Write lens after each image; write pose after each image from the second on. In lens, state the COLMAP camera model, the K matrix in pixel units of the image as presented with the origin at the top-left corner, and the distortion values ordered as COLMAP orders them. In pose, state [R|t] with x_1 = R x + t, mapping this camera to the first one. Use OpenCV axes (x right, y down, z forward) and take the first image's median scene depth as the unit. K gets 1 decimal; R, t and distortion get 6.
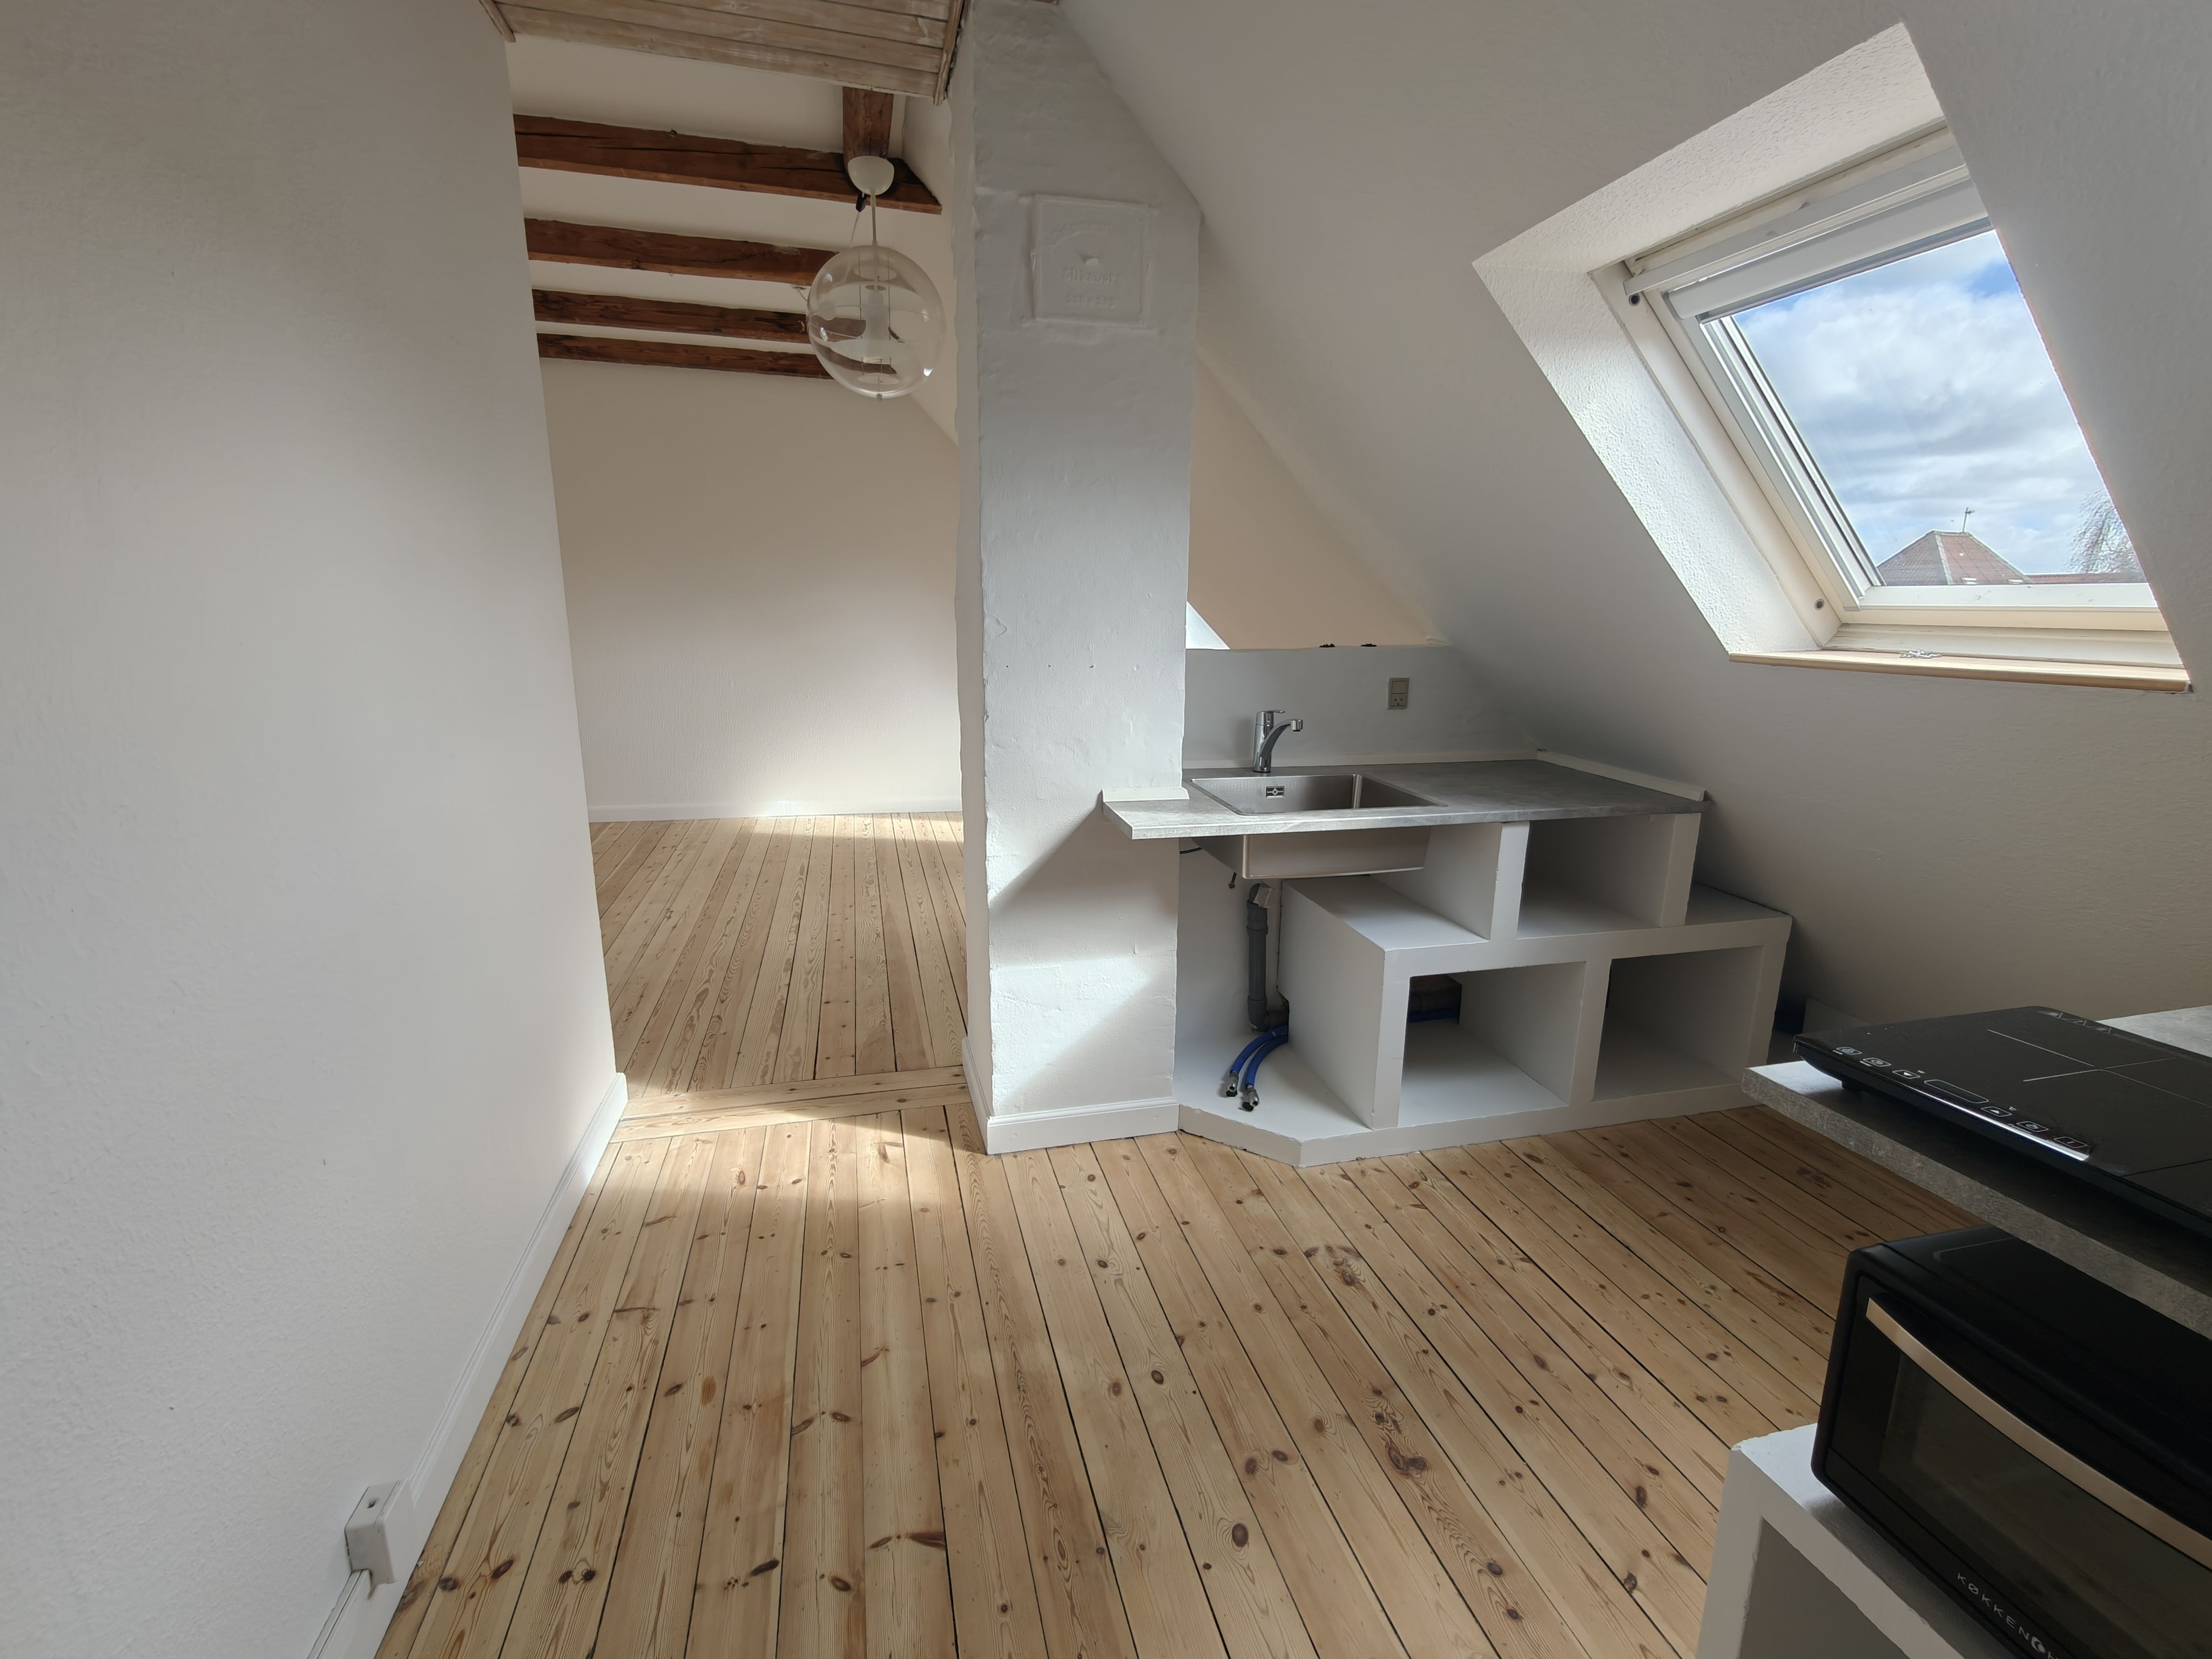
lens RADIAL K [[996.4, 0, 1108.6], [0, 996.4, 837.2], [0, 0, 1]] dist [0.000474, 0.000010]
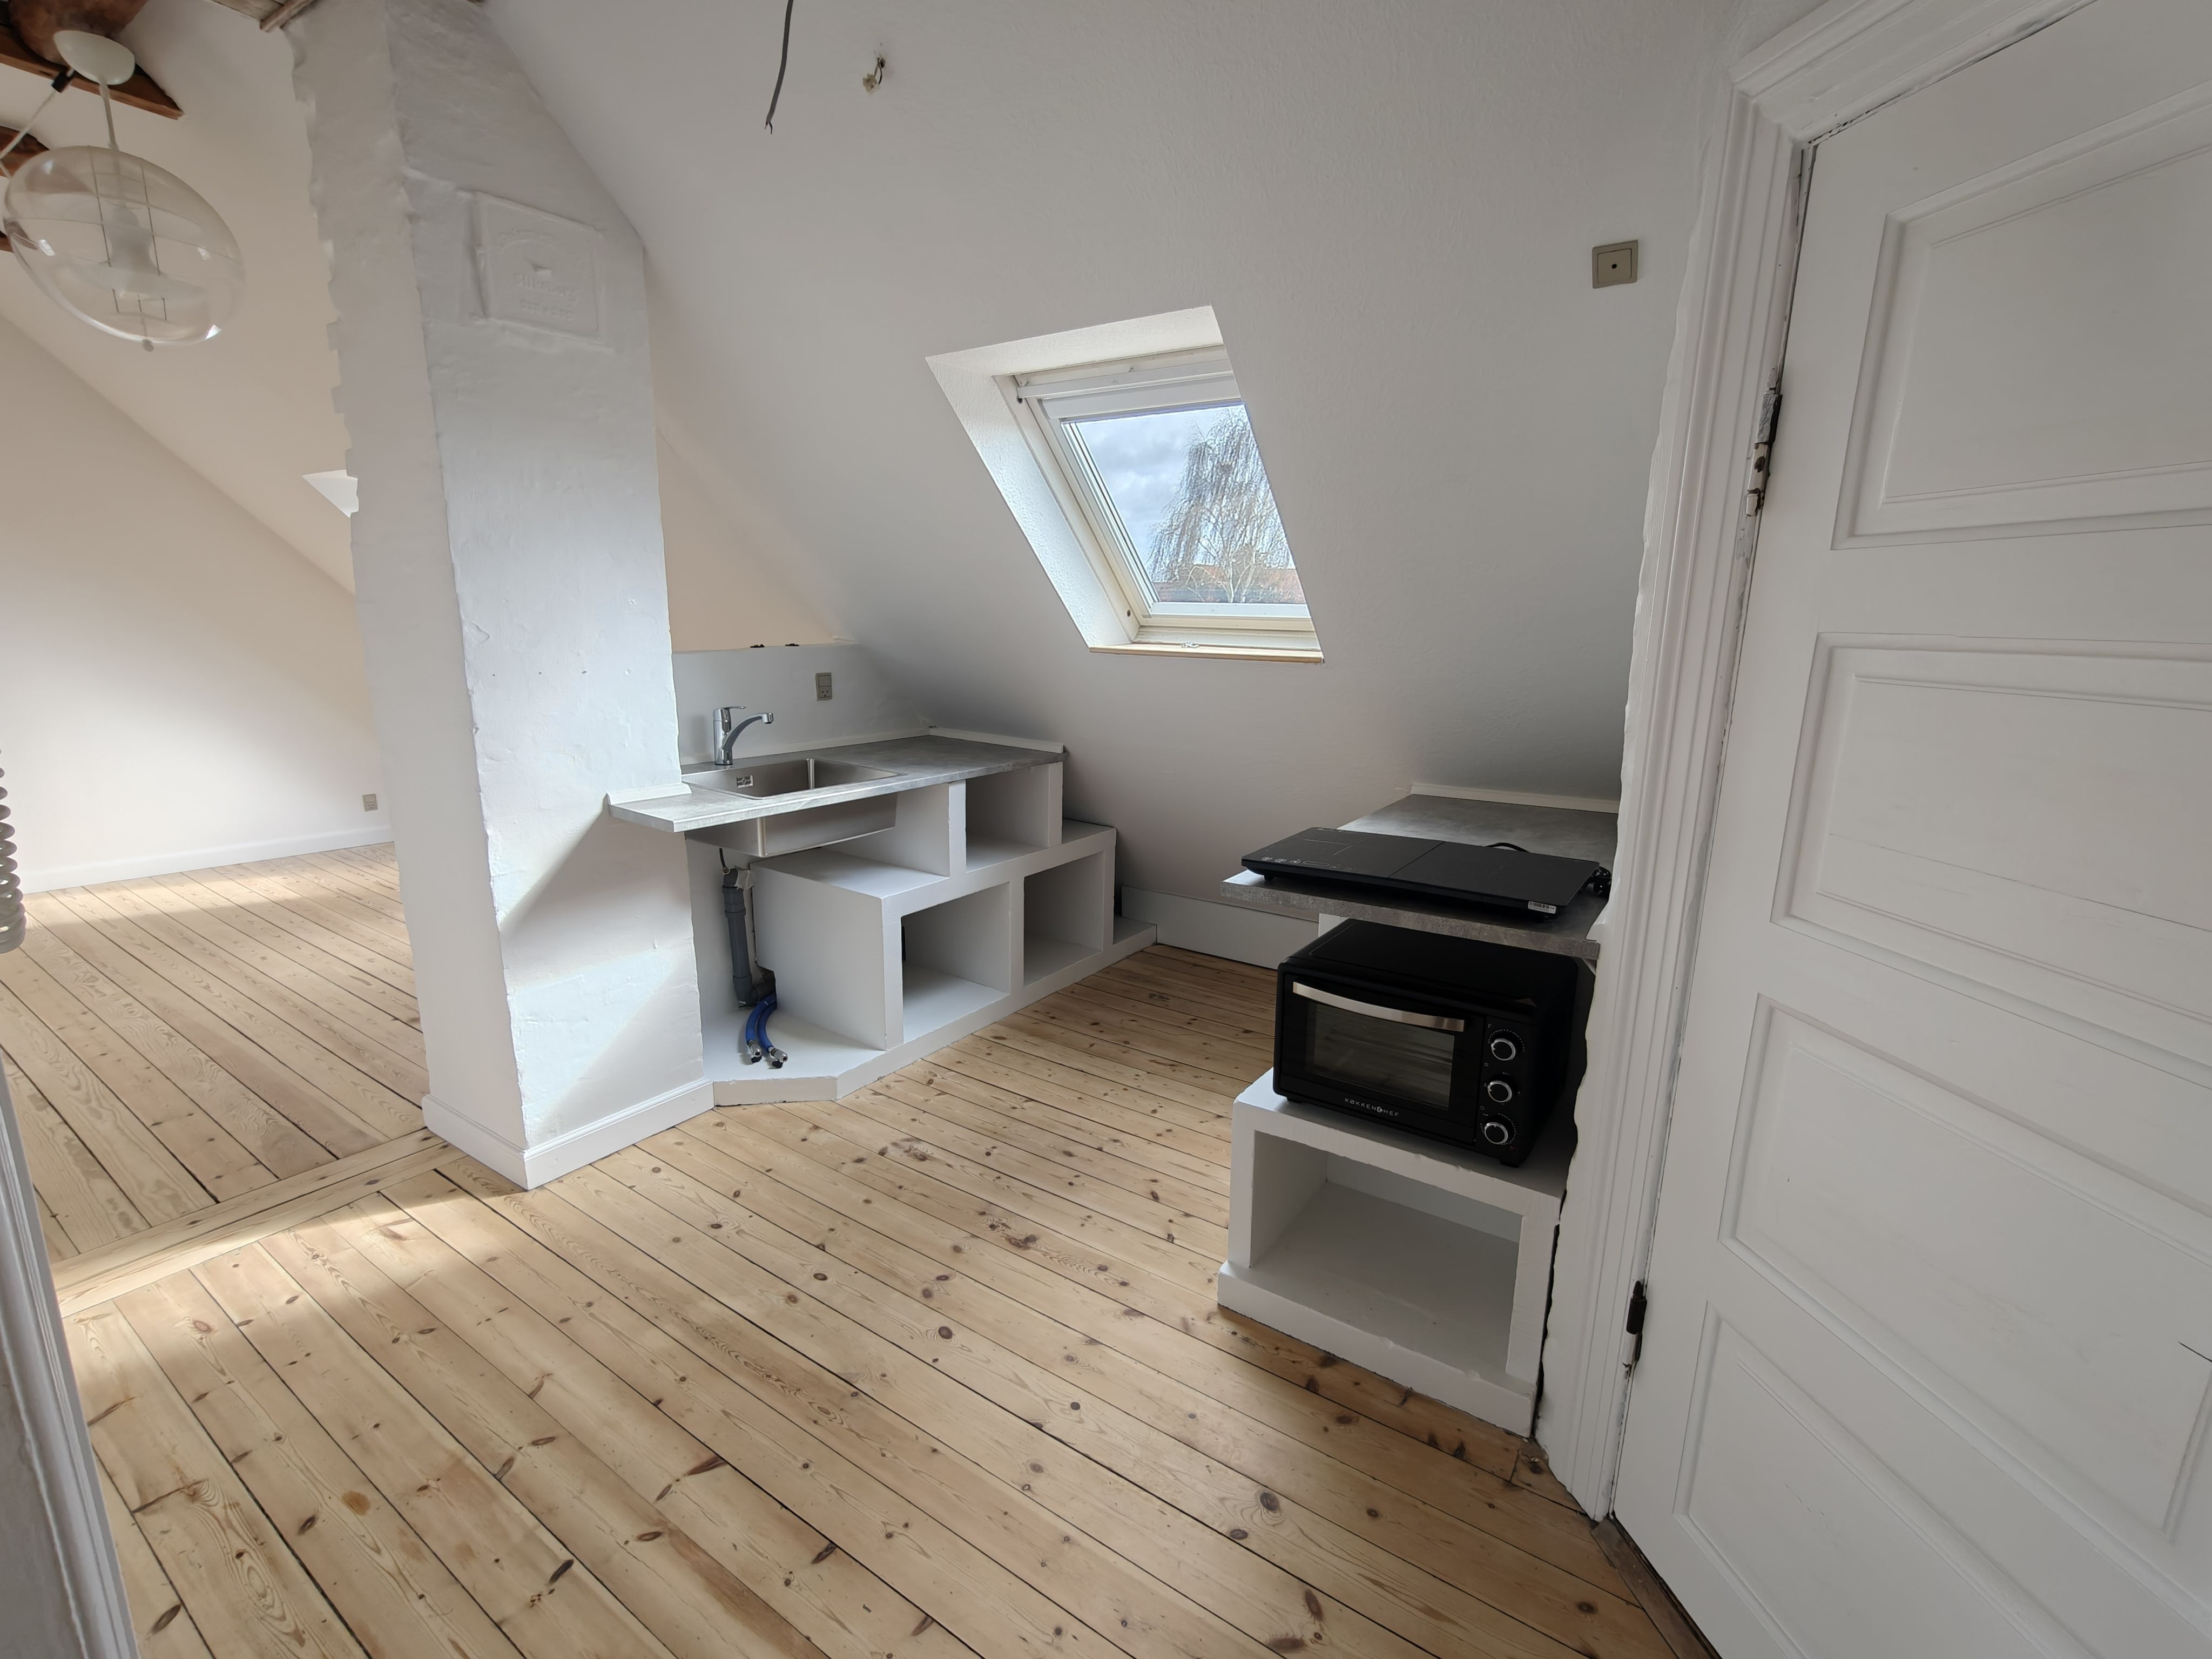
lens RADIAL K [[996.4, 0, 1108.6], [0, 996.4, 837.2], [0, 0, 1]] dist [0.000474, 0.000010]
pose [[0.749496, -0.143601, 0.646247, -0.297506], [0.140355, 0.988467, 0.056865, 0.010983], [-0.646960, 0.048084, 0.761007, -0.103201]]
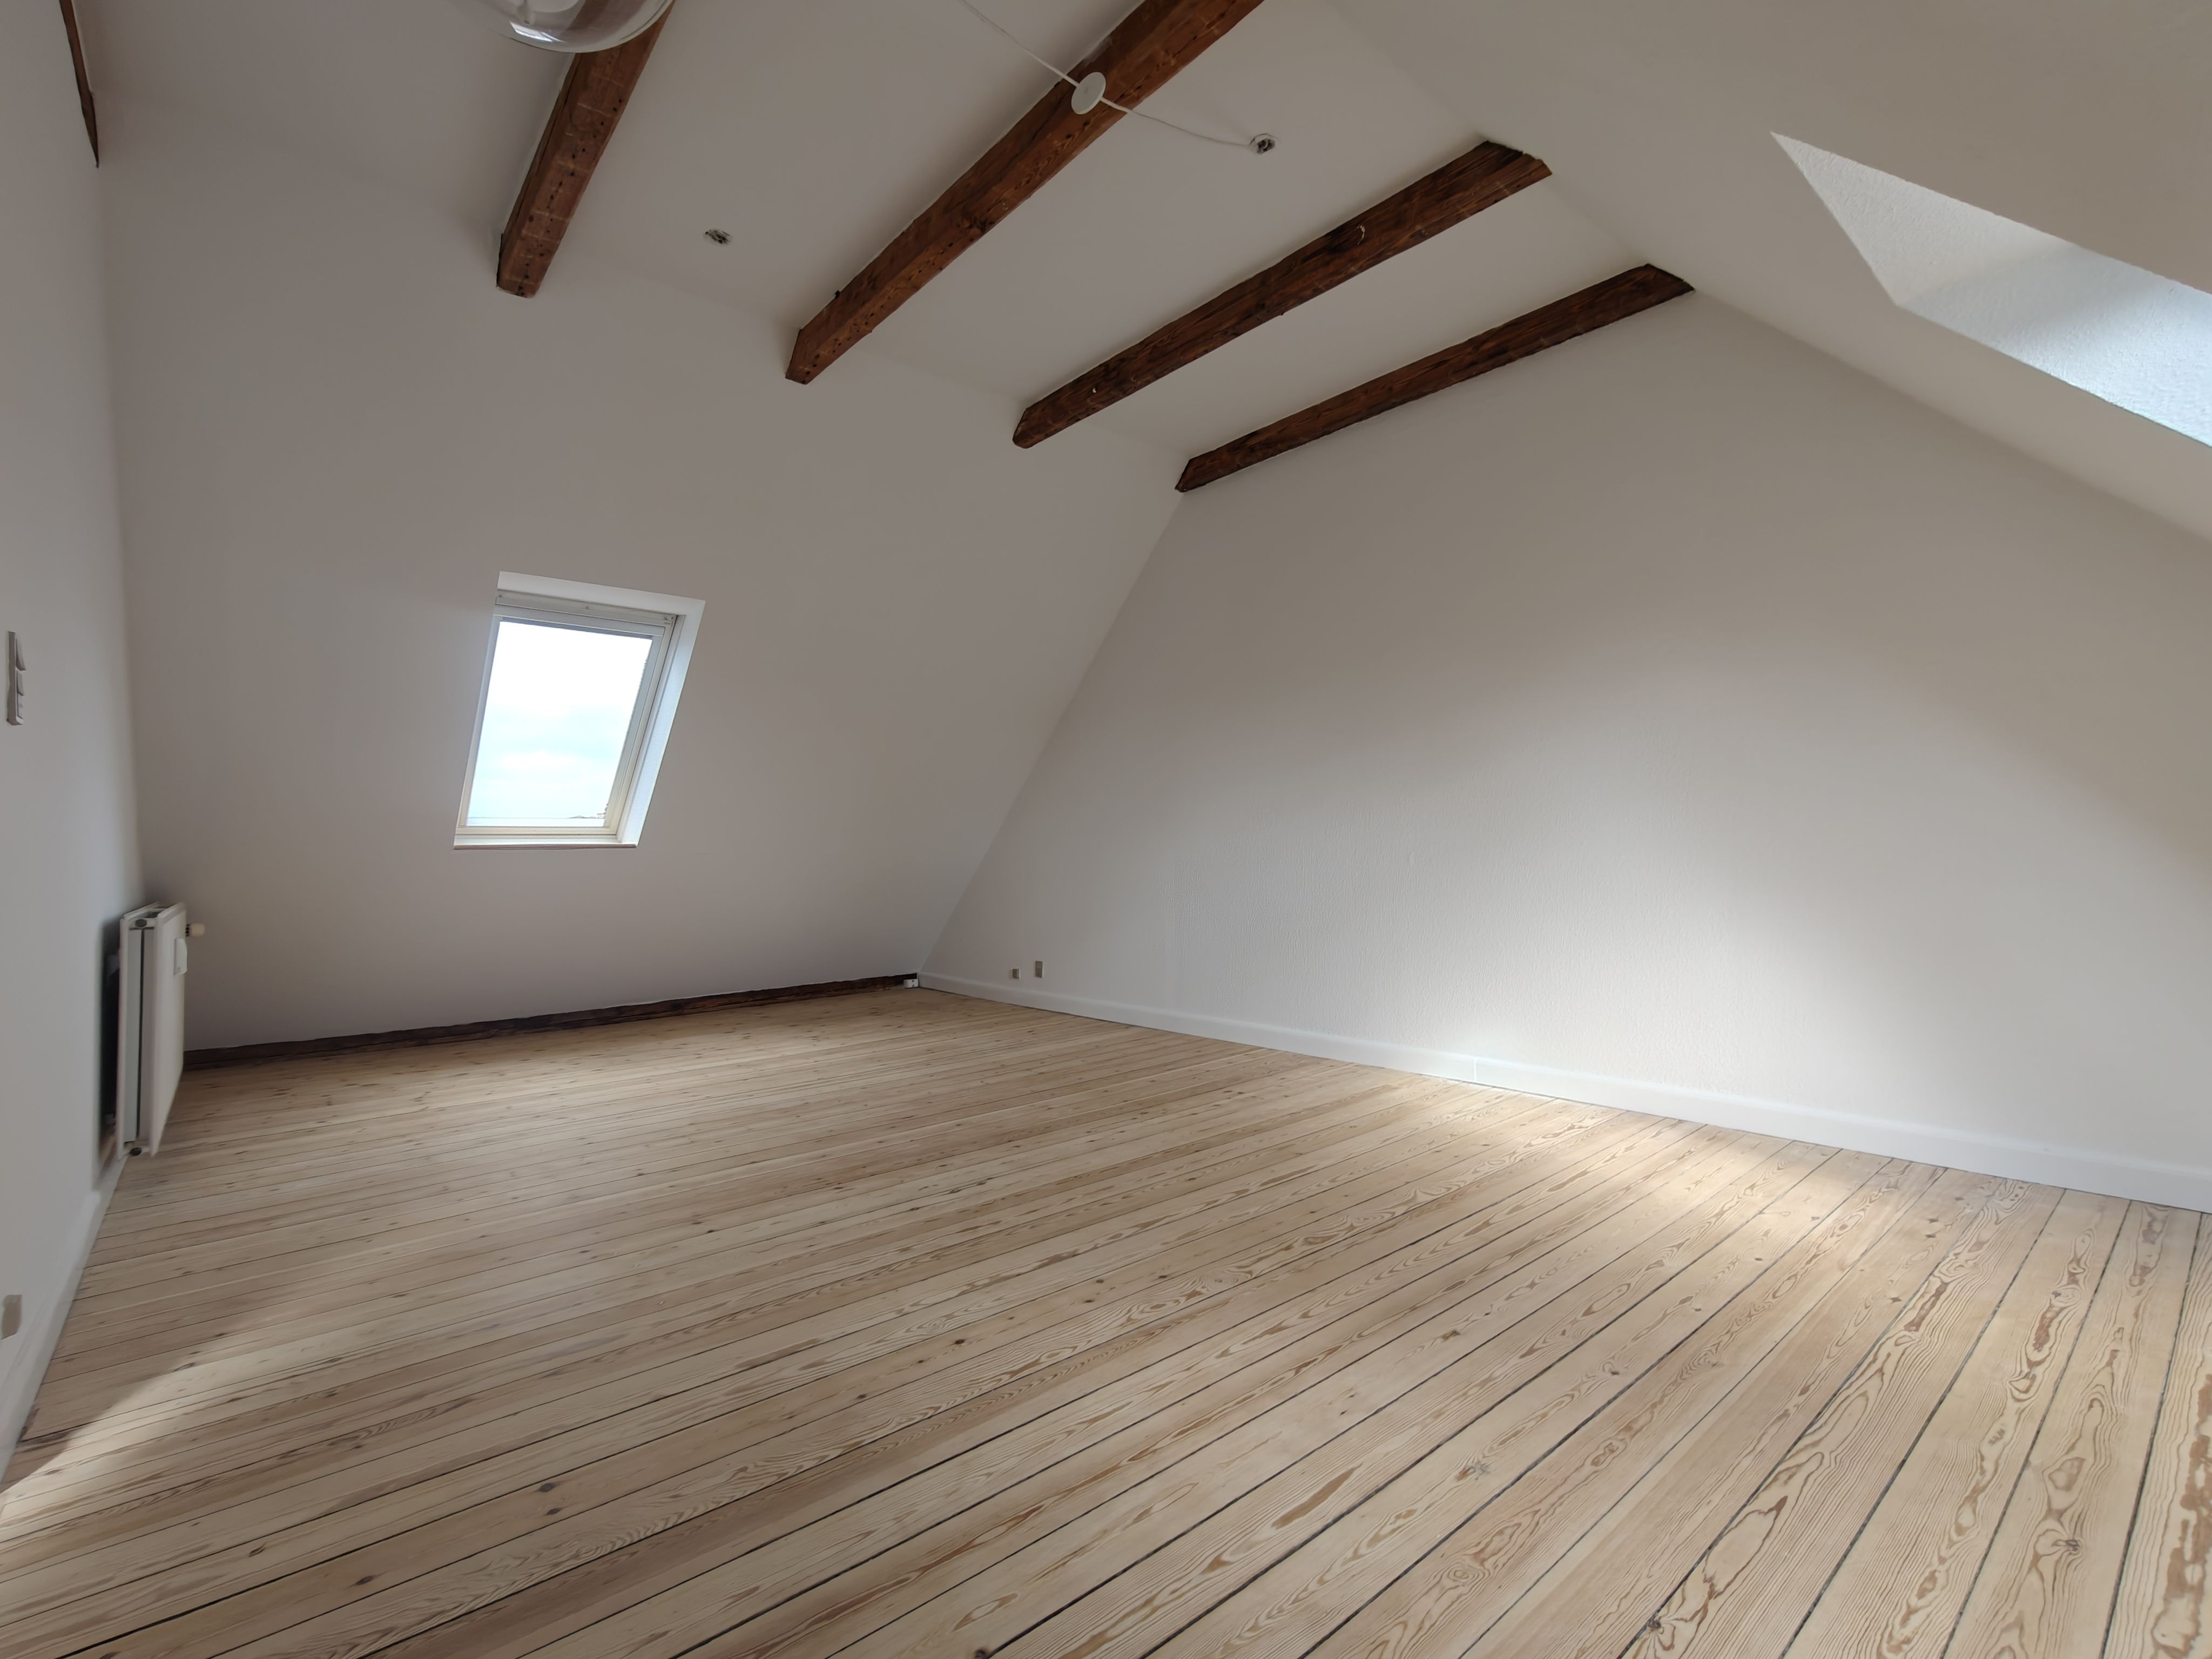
lens RADIAL K [[1019.0, 0, 1106.0], [0, 1019.0, 829.5], [0, 0, 1]] dist [-0.001294, -0.000555]
pose [[0.439679, -0.045367, -0.897009, 0.320659], [-0.175140, 0.975221, -0.135170, -0.127861], [0.880913, 0.216533, 0.420838, 1.455784]]
